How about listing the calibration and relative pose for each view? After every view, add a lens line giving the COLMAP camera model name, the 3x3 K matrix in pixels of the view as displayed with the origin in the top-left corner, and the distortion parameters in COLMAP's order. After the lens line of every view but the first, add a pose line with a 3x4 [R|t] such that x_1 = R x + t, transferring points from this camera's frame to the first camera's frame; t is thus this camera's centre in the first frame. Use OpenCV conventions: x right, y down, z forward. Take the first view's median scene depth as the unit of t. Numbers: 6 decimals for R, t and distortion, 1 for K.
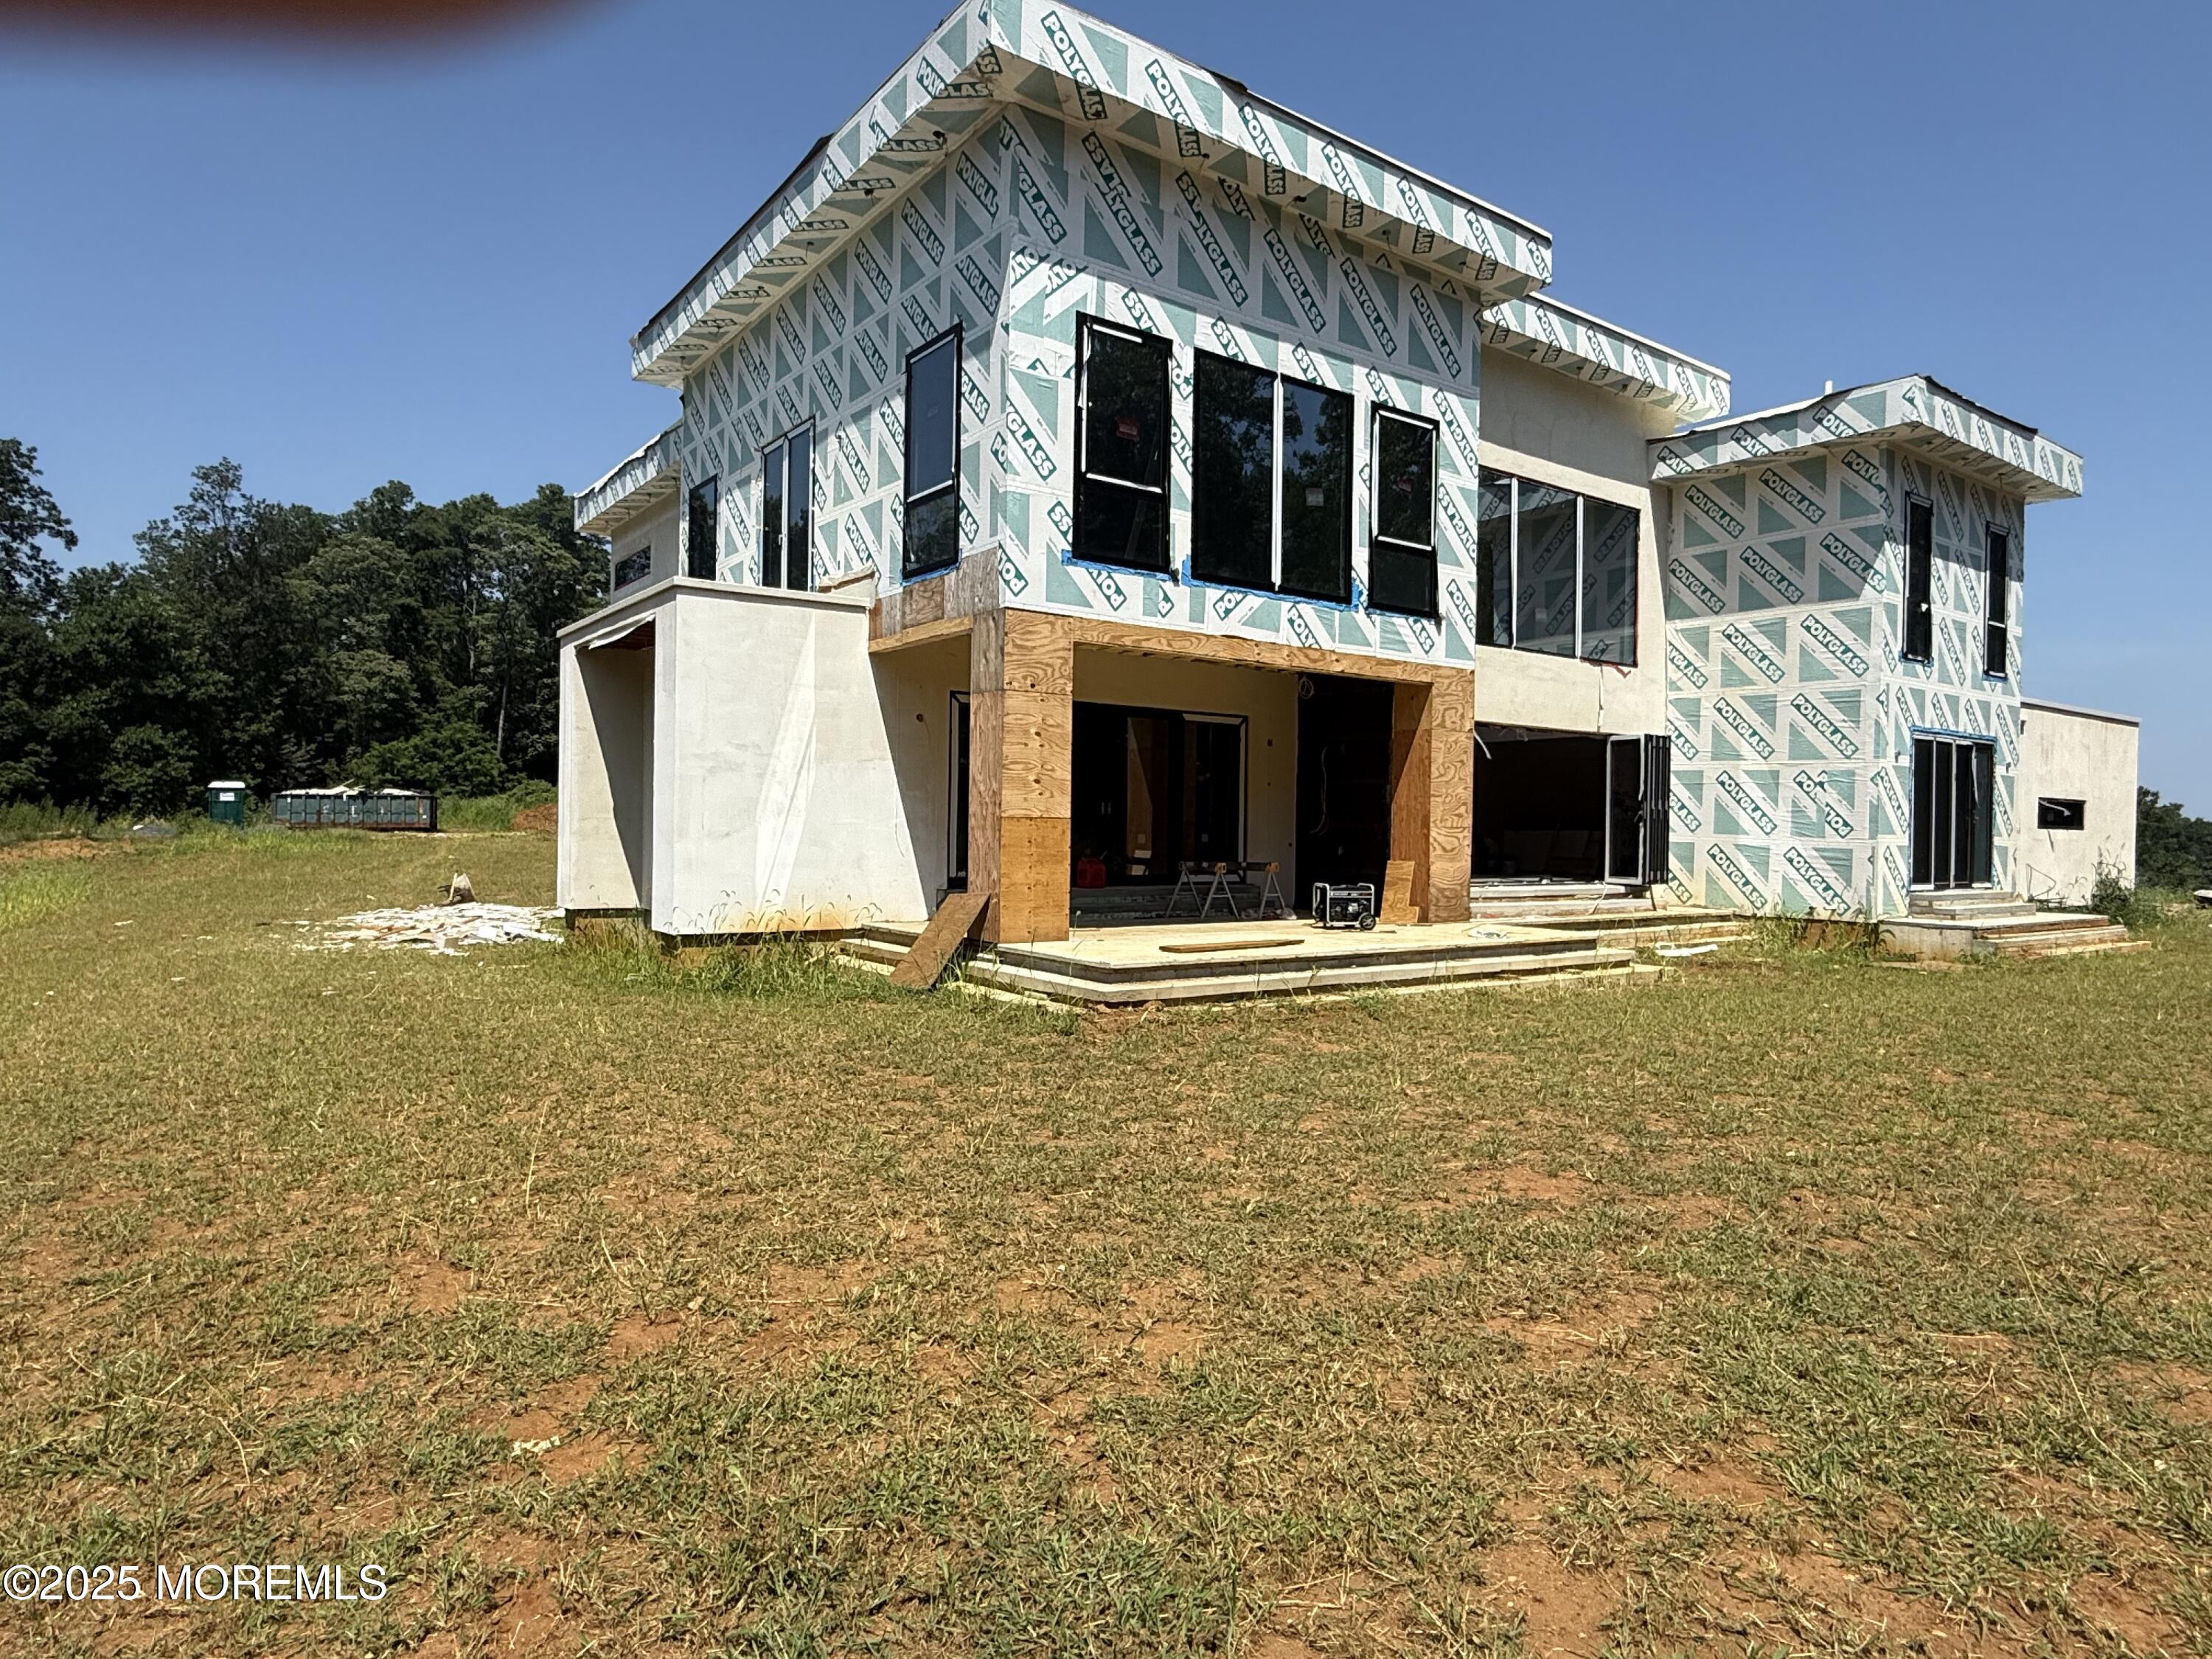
lens RADIAL K [[1316.8, 0, 1110.9], [0, 1316.8, 838.6], [0, 0, 1]] dist [-0.002402, -0.001157]
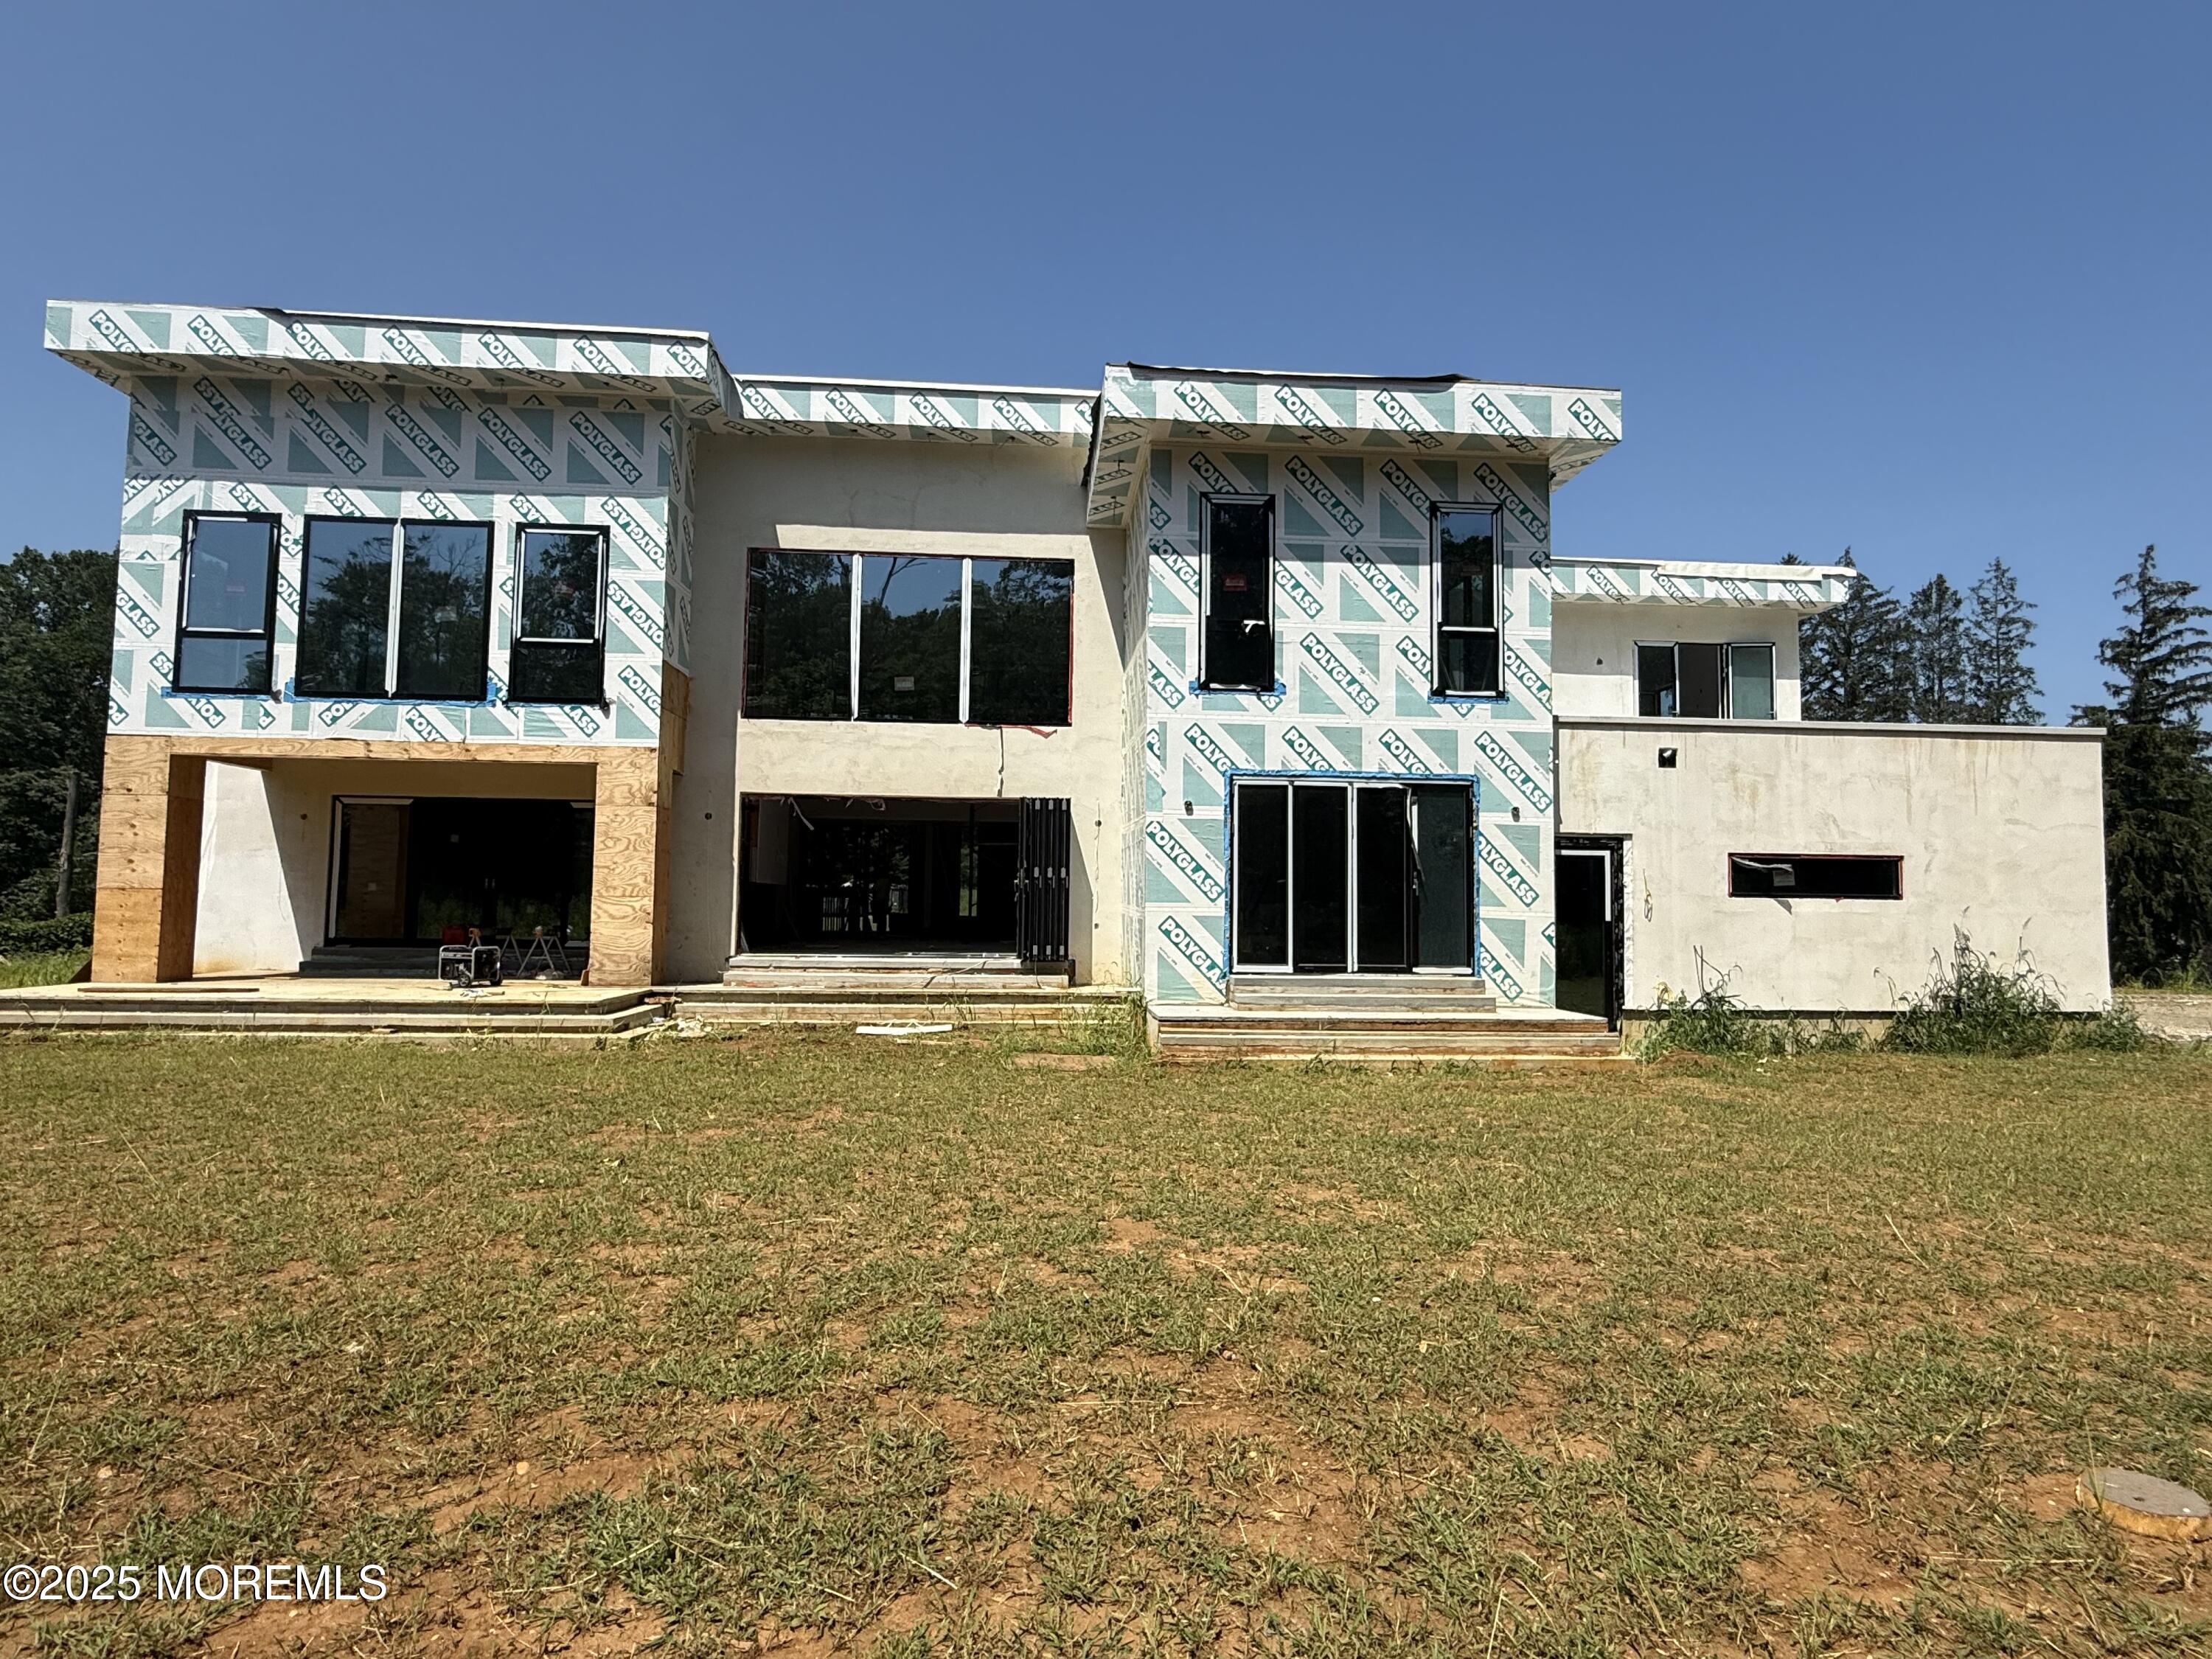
lens RADIAL K [[1166.9, 0, 1102.4], [0, 1166.9, 833.7], [0, 0, 1]] dist [-0.002380, -0.000486]
pose [[0.847018, -0.038411, -0.530174, 1.160979], [-0.003903, 0.996910, -0.078462, 0.014113], [0.531549, 0.068527, 0.844251, 0.436901]]
